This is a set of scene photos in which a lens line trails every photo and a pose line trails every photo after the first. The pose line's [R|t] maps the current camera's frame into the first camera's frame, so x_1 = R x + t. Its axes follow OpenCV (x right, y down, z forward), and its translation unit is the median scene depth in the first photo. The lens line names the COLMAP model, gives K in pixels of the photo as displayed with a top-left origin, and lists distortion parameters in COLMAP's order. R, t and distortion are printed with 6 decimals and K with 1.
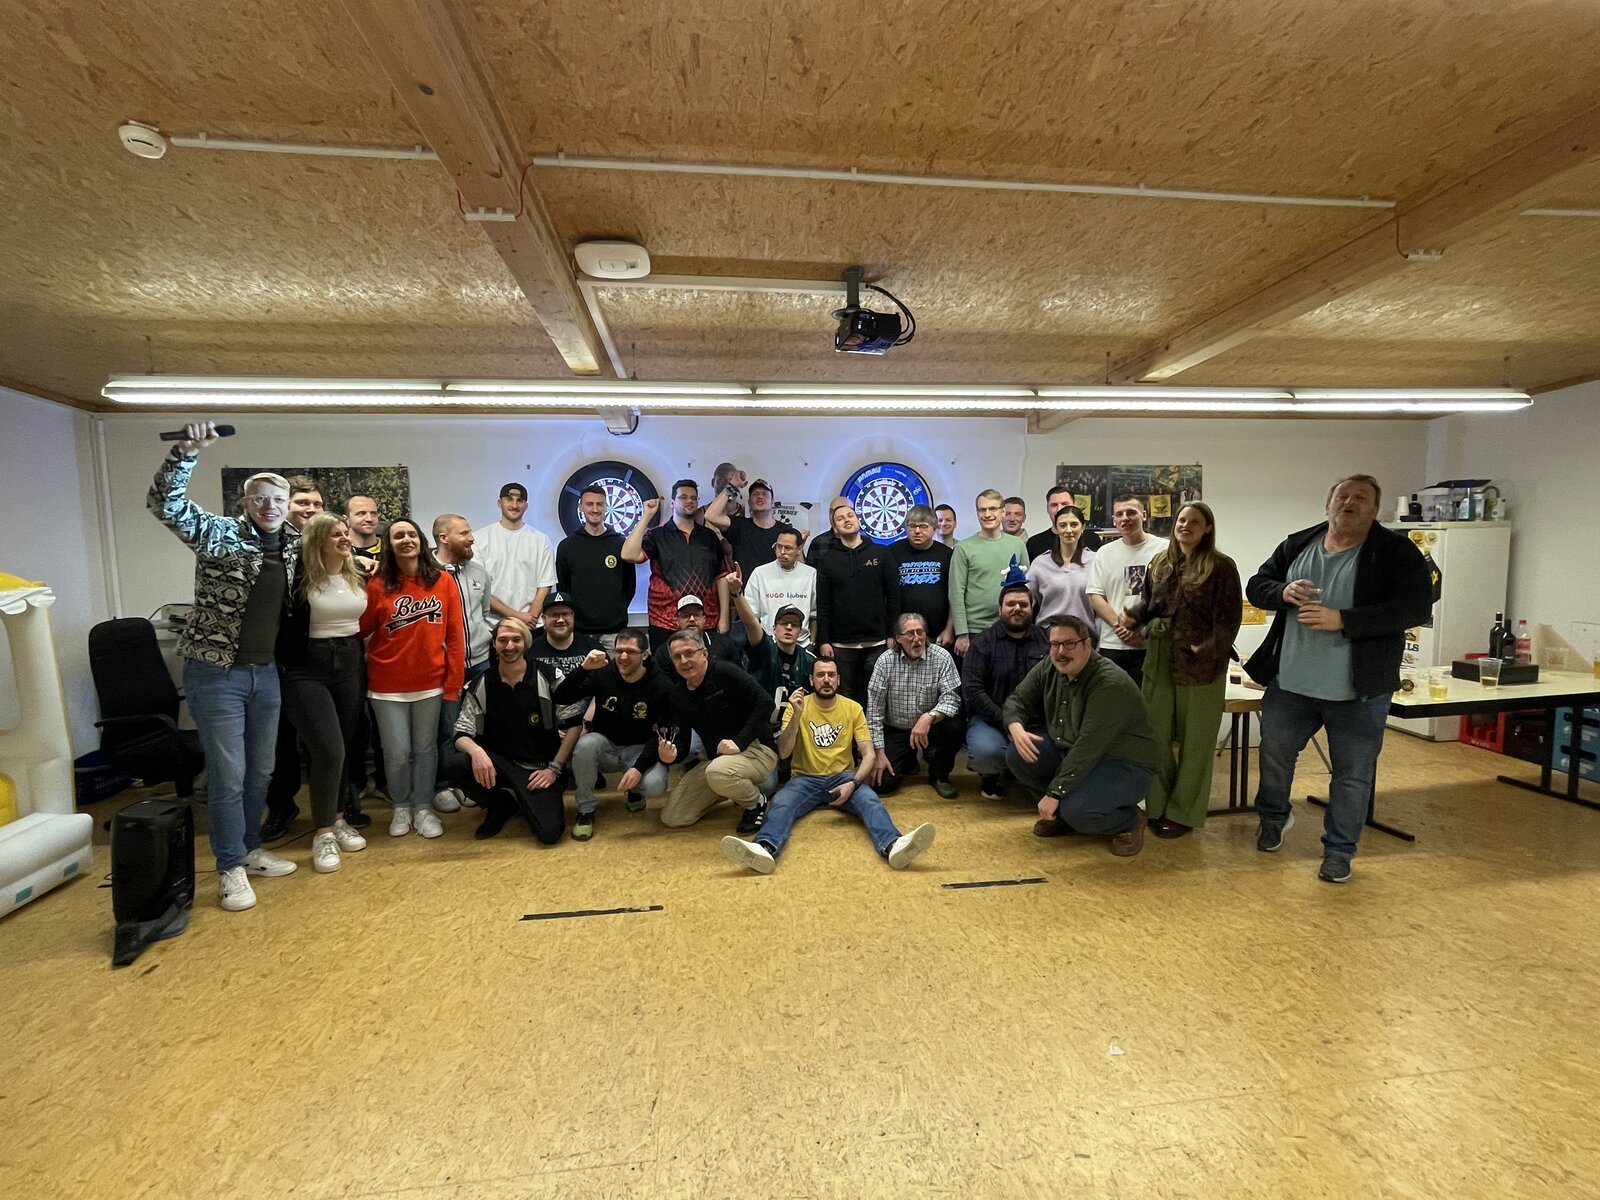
lens RADIAL K [[780.3, 0, 800.0], [0, 780.3, 600.0], [0, 0, 1]] dist [-0.000820, -0.001591]
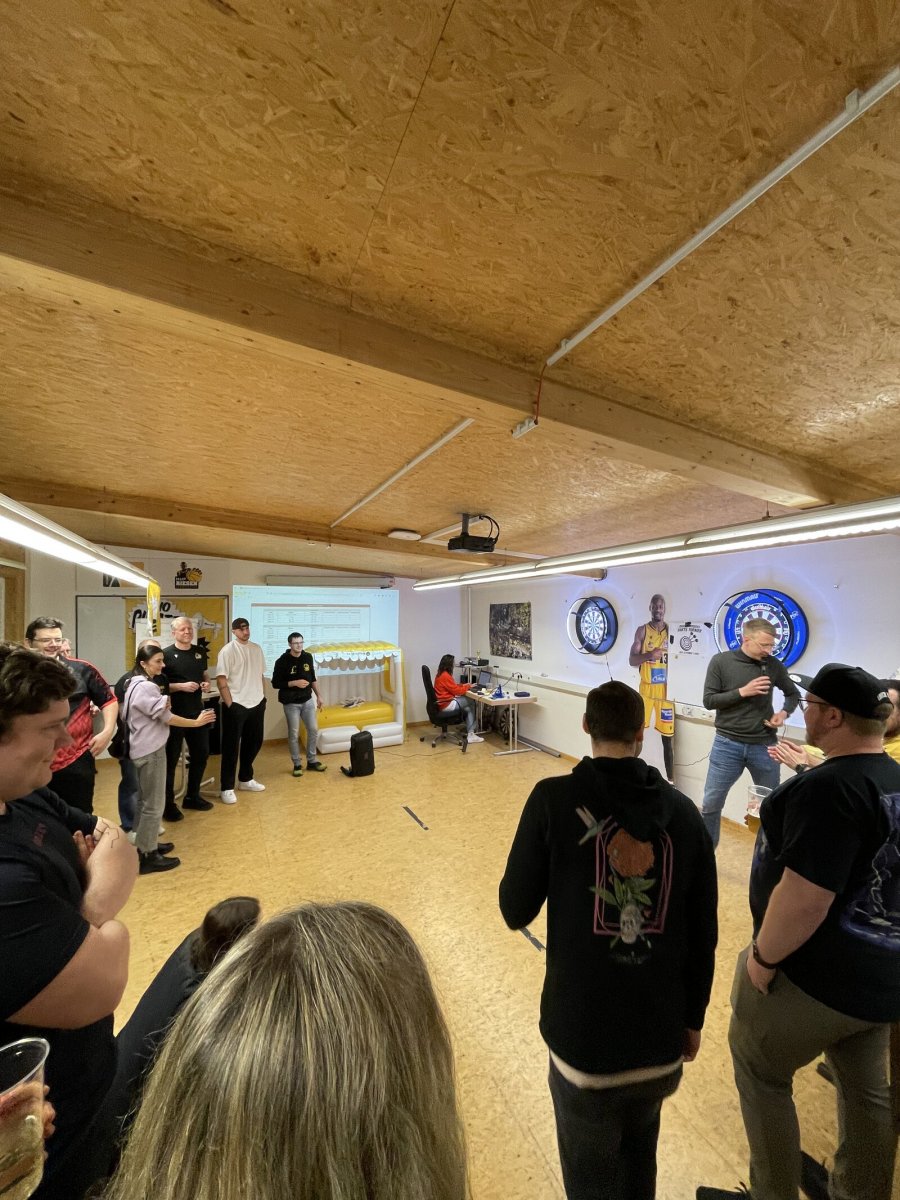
lens RADIAL K [[483.6, 0, 450.0], [0, 483.6, 600.0], [0, 0, 1]] dist [0.011992, -0.000410]
pose [[0.289215, -0.013630, -0.957167, 1.185147], [-0.072631, 0.996704, -0.036139, -0.192011], [0.954505, 0.079972, 0.287272, 0.696832]]
